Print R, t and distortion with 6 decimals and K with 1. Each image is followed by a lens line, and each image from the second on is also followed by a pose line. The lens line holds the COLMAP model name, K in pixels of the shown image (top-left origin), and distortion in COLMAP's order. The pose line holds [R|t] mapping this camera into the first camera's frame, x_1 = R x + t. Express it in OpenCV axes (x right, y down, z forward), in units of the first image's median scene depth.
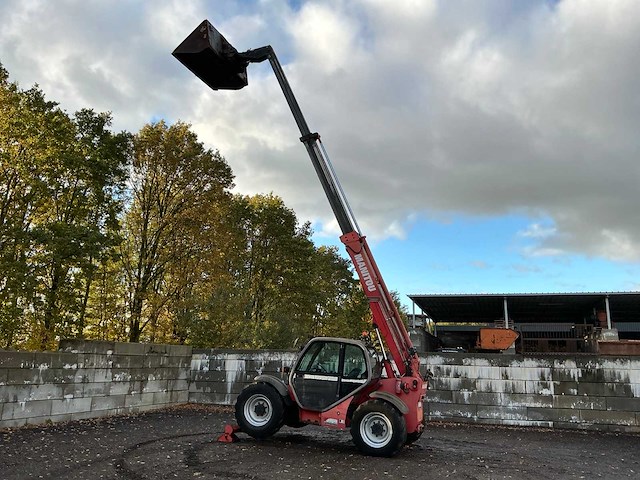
lens RADIAL K [[523.4, 0, 320.0], [0, 523.4, 240.0], [0, 0, 1]] dist [0.112520, -0.222236]
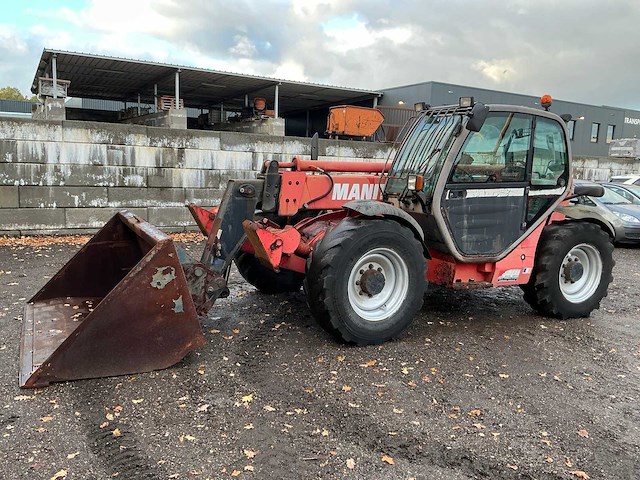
lens RADIAL K [[523.4, 0, 320.0], [0, 523.4, 240.0], [0, 0, 1]] dist [0.112520, -0.222236]
pose [[0.669126, -0.102240, 0.736082, -0.297670], [-0.192775, 0.932706, 0.304790, 0.135555], [-0.717710, -0.345841, 0.604389, 0.567694]]
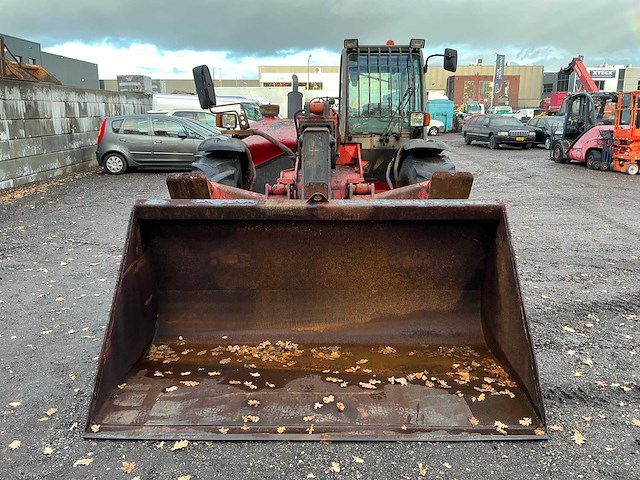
lens RADIAL K [[523.4, 0, 320.0], [0, 523.4, 240.0], [0, 0, 1]] dist [0.112520, -0.222236]
pose [[-0.339905, -0.242495, 0.908659, -0.327786], [-0.217758, 0.960222, 0.174798, 0.213595], [-0.914902, -0.138453, -0.379190, 0.886943]]
